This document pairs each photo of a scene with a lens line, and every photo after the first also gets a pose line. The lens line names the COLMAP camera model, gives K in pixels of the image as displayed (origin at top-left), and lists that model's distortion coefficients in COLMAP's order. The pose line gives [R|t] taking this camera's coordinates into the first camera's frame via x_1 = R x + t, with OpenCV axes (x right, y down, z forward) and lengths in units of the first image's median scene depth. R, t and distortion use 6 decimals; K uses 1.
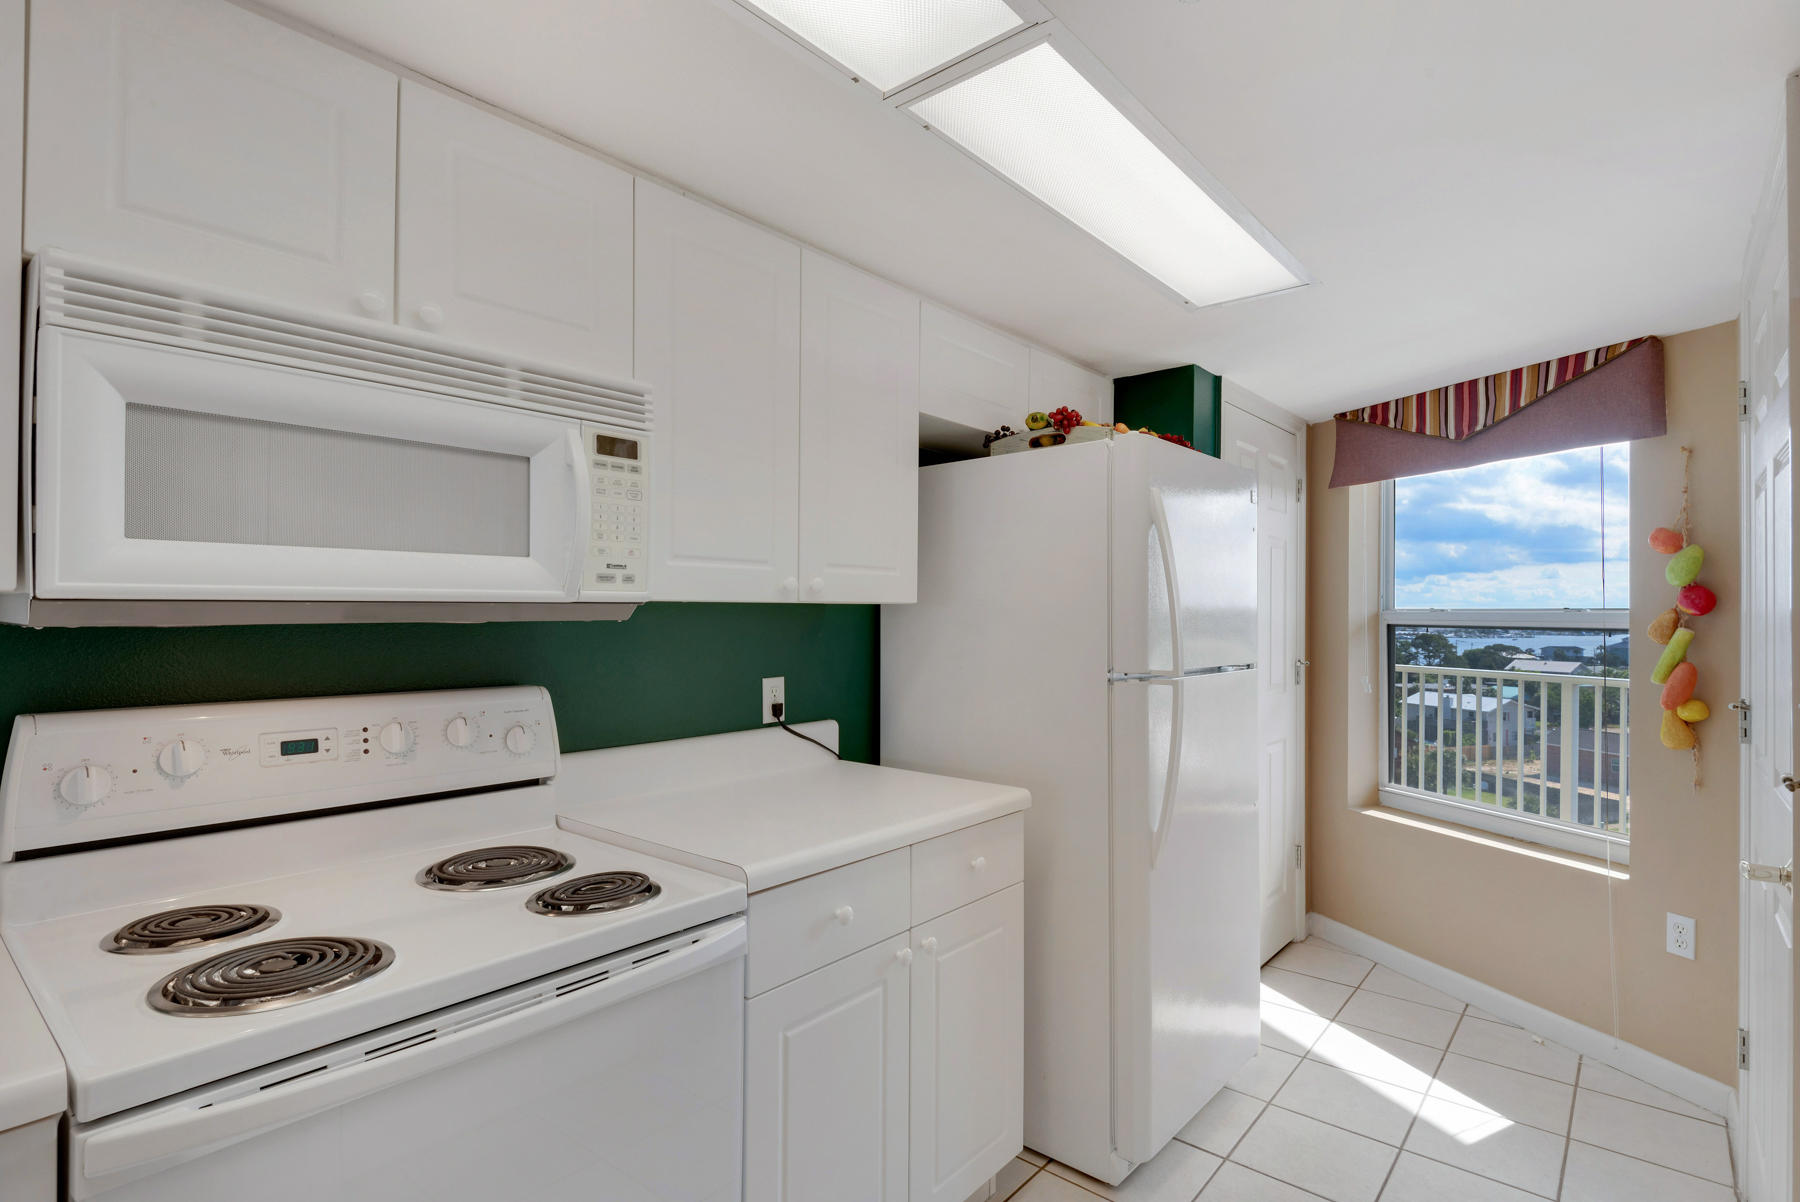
lens RADIAL K [[894.6, 0, 916.2], [0, 894.6, 599.5], [0, 0, 1]] dist [0.019847, -0.008269]
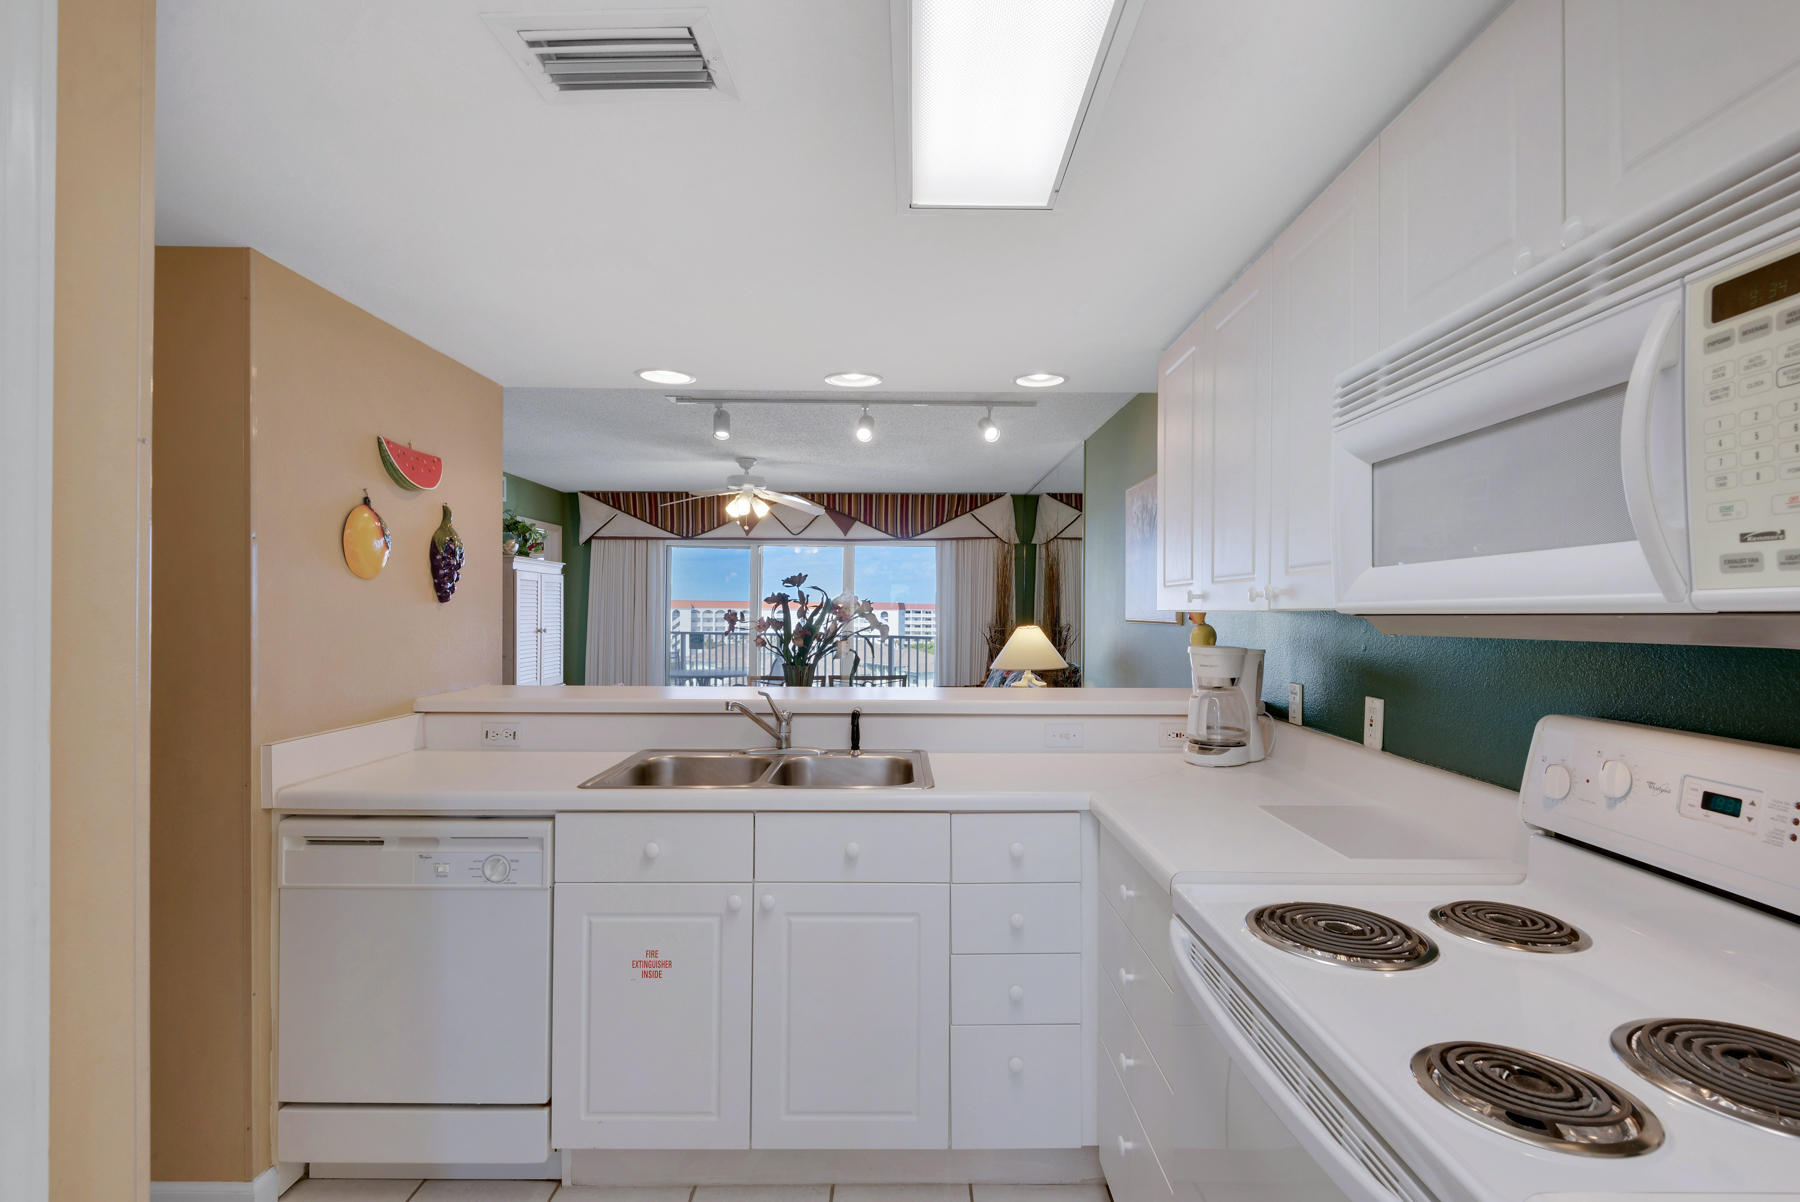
lens RADIAL K [[860.7, 0, 914.0], [0, 860.7, 606.1], [0, 0, 1]] dist [0.005592, -0.007619]
pose [[-0.769205, -0.016062, -0.638800, 0.196623], [-0.004248, 0.999790, -0.020023, 0.007231], [0.638988, -0.012688, -0.769112, 0.688546]]
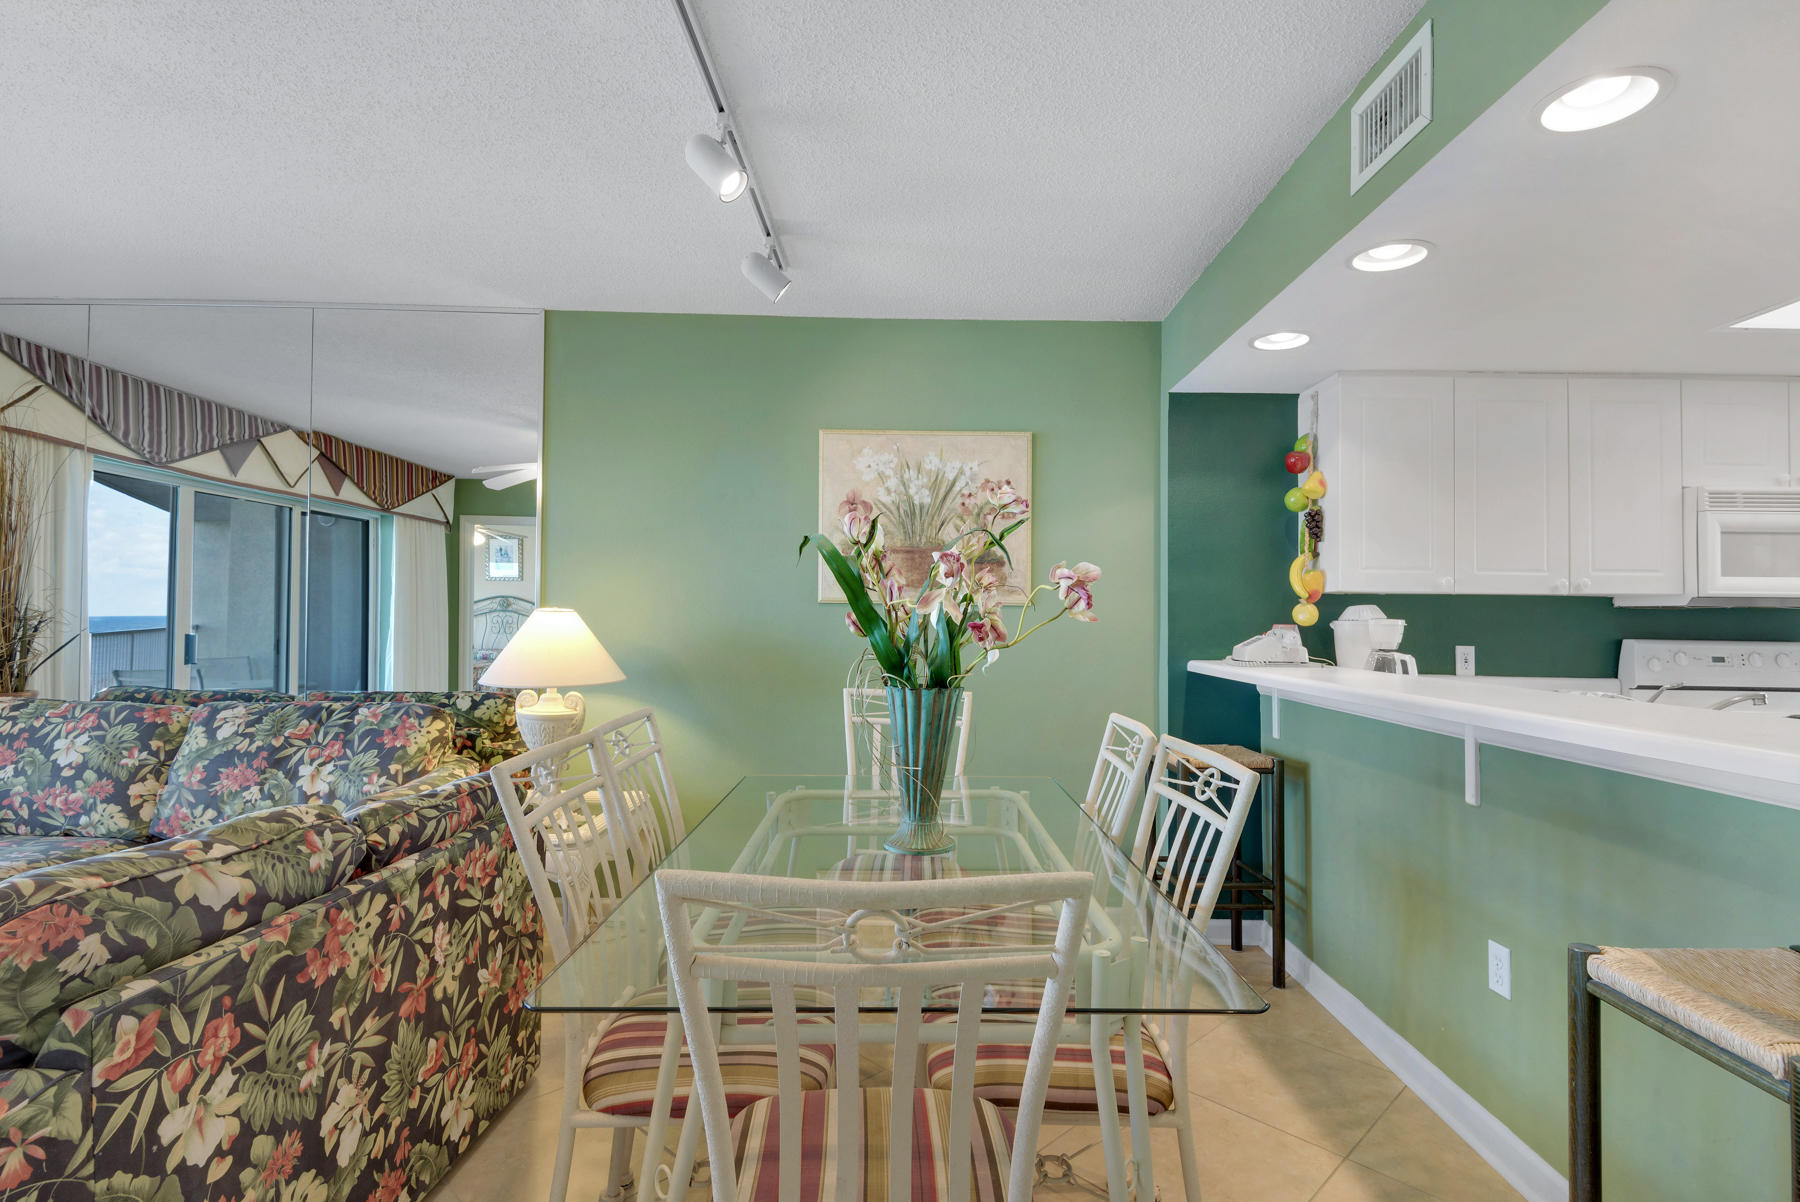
lens RADIAL K [[860.7, 0, 902.3], [0, 860.7, 591.6], [0, 0, 1]] dist [0.005592, -0.007619]
pose [[0.633723, -0.025347, -0.773145, -0.179483], [0.003271, 0.999542, -0.030087, 0.028069], [0.773553, 0.016538, 0.633516, -1.352214]]
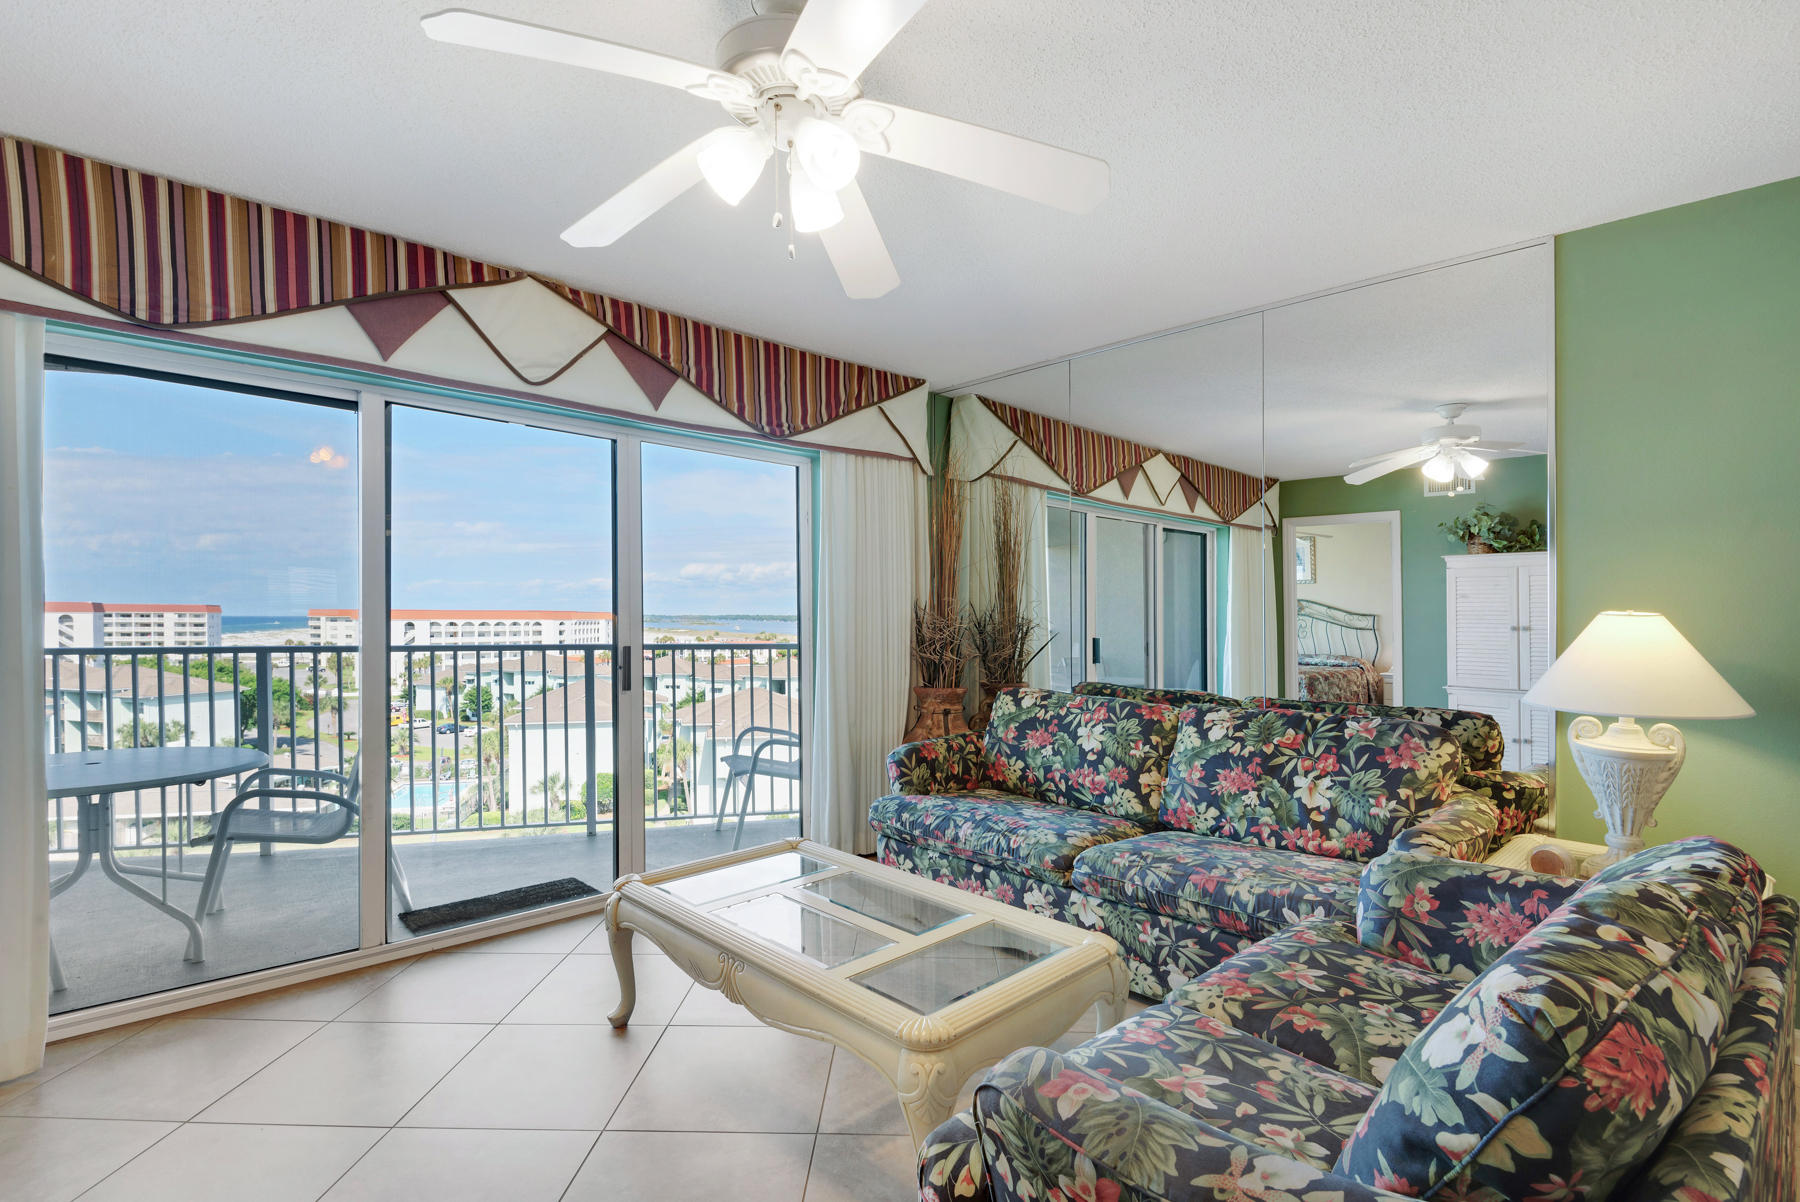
lens RADIAL K [[835.3, 0, 889.4], [0, 835.3, 616.1], [0, 0, 1]] dist [0.005266, -0.004493]
pose [[-0.128913, -0.011001, -0.991595, -0.476577], [0.005369, 0.999916, -0.011791, 0.024771], [0.991641, -0.006844, -0.128844, -1.663561]]
